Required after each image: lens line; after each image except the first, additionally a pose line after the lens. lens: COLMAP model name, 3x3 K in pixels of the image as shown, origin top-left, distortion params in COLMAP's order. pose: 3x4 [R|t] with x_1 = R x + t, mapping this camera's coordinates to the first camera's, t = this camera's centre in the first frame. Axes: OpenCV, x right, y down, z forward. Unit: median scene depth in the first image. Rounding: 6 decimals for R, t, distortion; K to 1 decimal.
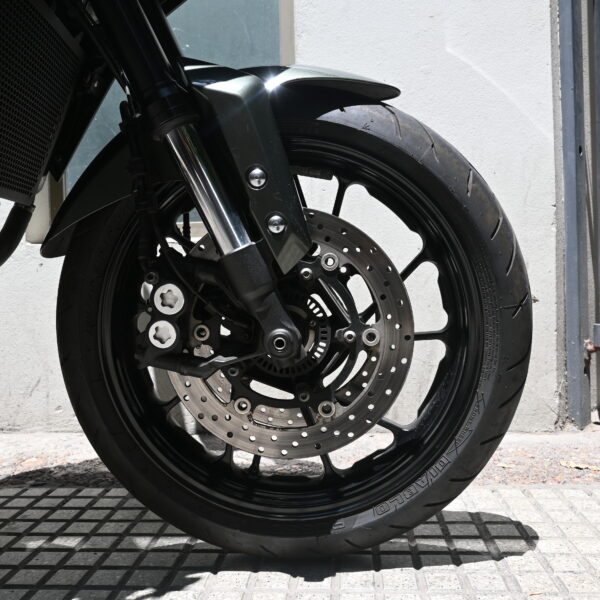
lens RADIAL K [[600.8, 0, 301.8], [0, 600.8, 296.8], [0, 0, 1]] dist [0.007865, -0.013510]
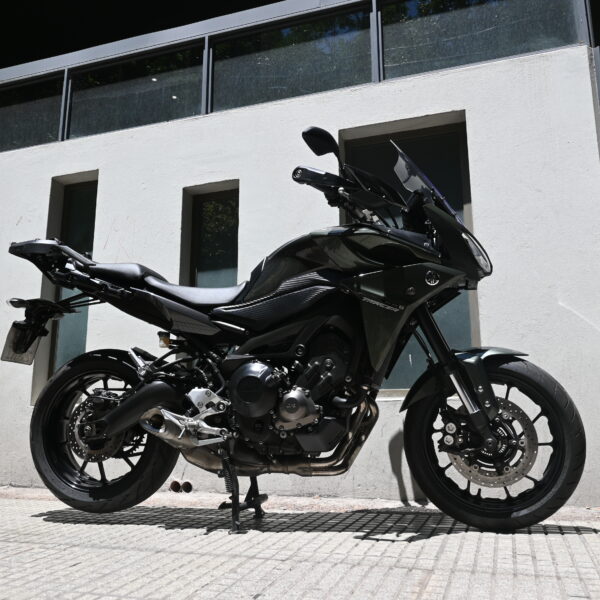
lens RADIAL K [[600.8, 0, 301.8], [0, 600.8, 296.8], [0, 0, 1]] dist [0.007865, -0.013510]
pose [[0.968053, -0.032105, -0.248680, -0.157265], [-0.022804, 0.976386, -0.214824, 0.024306], [0.249705, 0.213632, 0.944462, -2.003283]]
